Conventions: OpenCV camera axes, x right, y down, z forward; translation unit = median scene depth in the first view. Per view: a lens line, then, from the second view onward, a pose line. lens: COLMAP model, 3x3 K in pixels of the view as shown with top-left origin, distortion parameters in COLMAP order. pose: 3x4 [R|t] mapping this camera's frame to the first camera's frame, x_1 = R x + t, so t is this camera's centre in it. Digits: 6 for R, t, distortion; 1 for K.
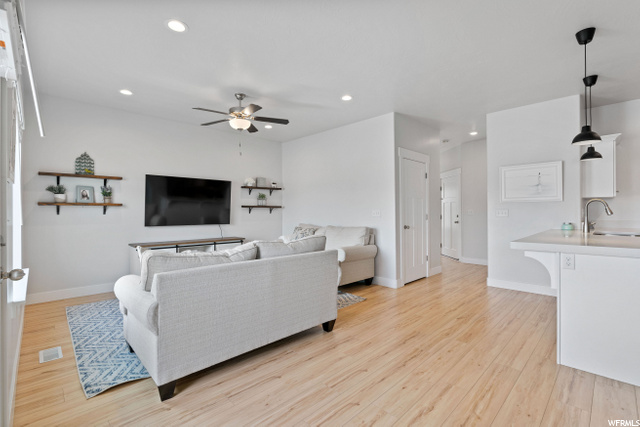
lens RADIAL K [[290.1, 0, 319.2], [0, 290.1, 213.0], [0, 0, 1]] dist [-0.009094, 0.003160]
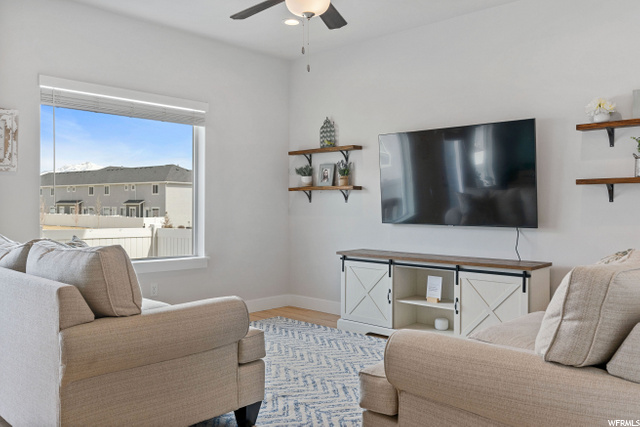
lens RADIAL K [[531.2, 0, 320.4], [0, 531.2, 211.6], [0, 0, 1]] dist [-0.001736, 0.001213]
pose [[0.039826, 0.012391, -0.999130, 0.550484], [-0.008768, 0.999889, 0.012051, 0.012894], [0.999168, 0.008280, 0.039930, 0.949421]]
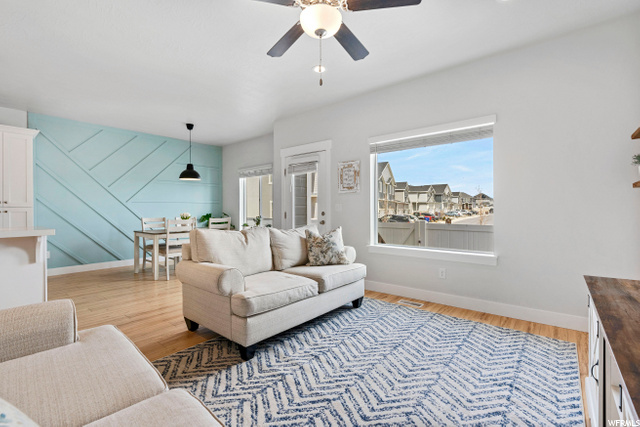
lens RADIAL K [[290.1, 0, 316.0], [0, 290.1, 212.2], [0, 0, 1]] dist [-0.009094, 0.003160]
pose [[-0.995365, 0.008759, -0.095768, -0.202960], [0.007790, 0.999915, 0.010491, 0.013725], [0.095851, 0.009696, -0.995348, 1.435502]]
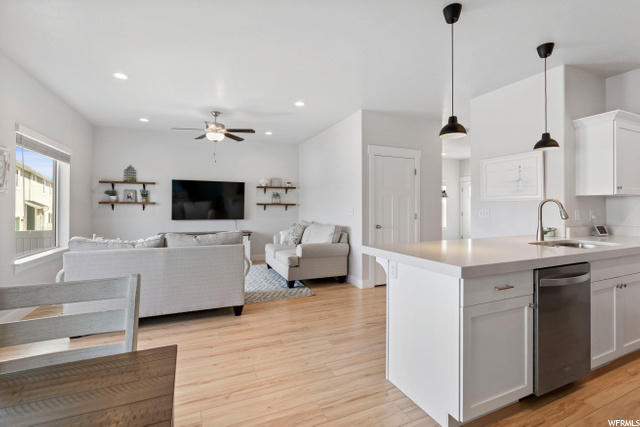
lens RADIAL K [[290.1, 0, 318.9], [0, 290.1, 207.6], [0, 0, 1]] dist [-0.009094, 0.003160]
pose [[0.934812, 0.007673, -0.355061, 0.535829], [-0.008705, 0.999961, -0.001310, -0.014130], [0.355037, 0.004315, 0.934842, 0.029035]]
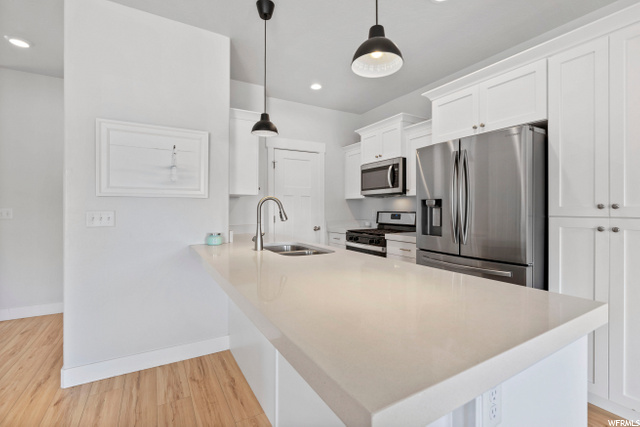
lens RADIAL K [[290.1, 0, 324.9], [0, 290.1, 210.4], [0, 0, 1]] dist [-0.009094, 0.003160]
pose [[0.248571, 0.000648, 0.968614, 0.303991], [0.001214, 0.999999, -0.000980, -0.014012], [-0.968613, 0.001420, 0.248570, 0.597912]]
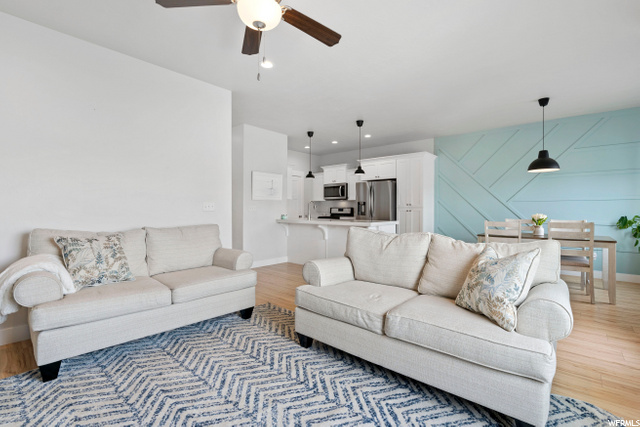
lens RADIAL K [[290.1, 0, 326.7], [0, 290.1, 212.6], [0, 0, 1]] dist [-0.009094, 0.003160]
pose [[-0.093733, -0.004883, 0.995585, -0.722081], [0.001591, 0.999986, 0.005054, 0.014865], [-0.995596, 0.002057, -0.093724, 0.897396]]
